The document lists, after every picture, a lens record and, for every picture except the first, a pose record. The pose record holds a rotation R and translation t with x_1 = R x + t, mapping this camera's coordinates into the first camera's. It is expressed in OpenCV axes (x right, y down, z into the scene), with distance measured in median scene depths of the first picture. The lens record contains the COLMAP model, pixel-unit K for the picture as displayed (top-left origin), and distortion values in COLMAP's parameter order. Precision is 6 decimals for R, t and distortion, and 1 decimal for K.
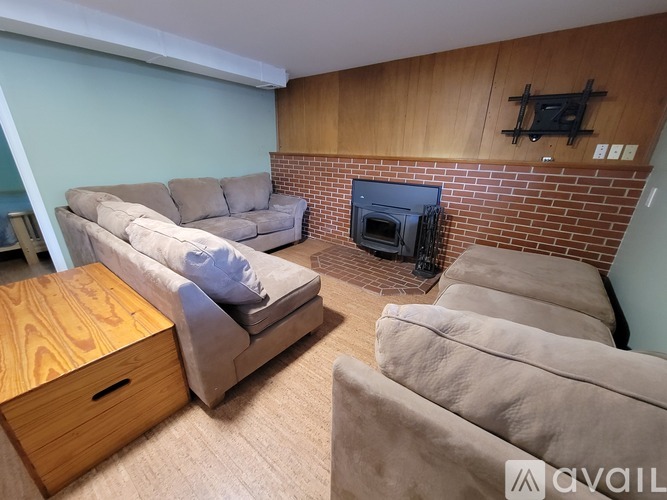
lens RADIAL K [[270.7, 0, 334.3], [0, 270.7, 253.1], [0, 0, 1]] dist [-0.003738, -0.000249]
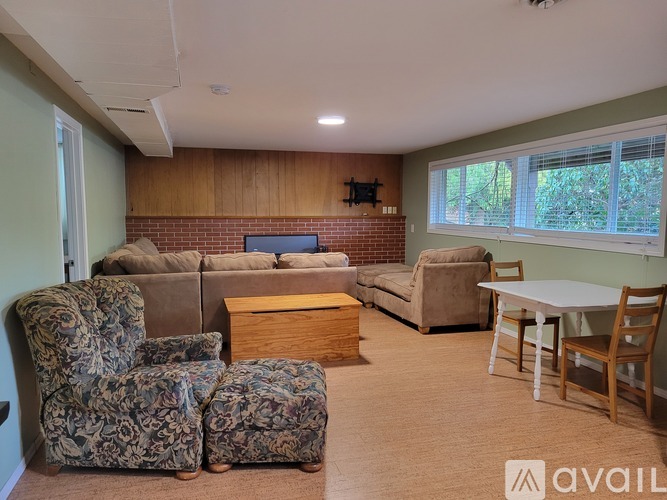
lens RADIAL K [[501.3, 0, 333.2], [0, 501.3, 249.9], [0, 0, 1]] dist [0.002284, 0.000103]
pose [[0.600995, -0.095121, 0.793572, -1.896493], [0.290103, 0.951141, -0.105696, 0.159763], [-0.744745, 0.293741, 0.599226, -0.732934]]
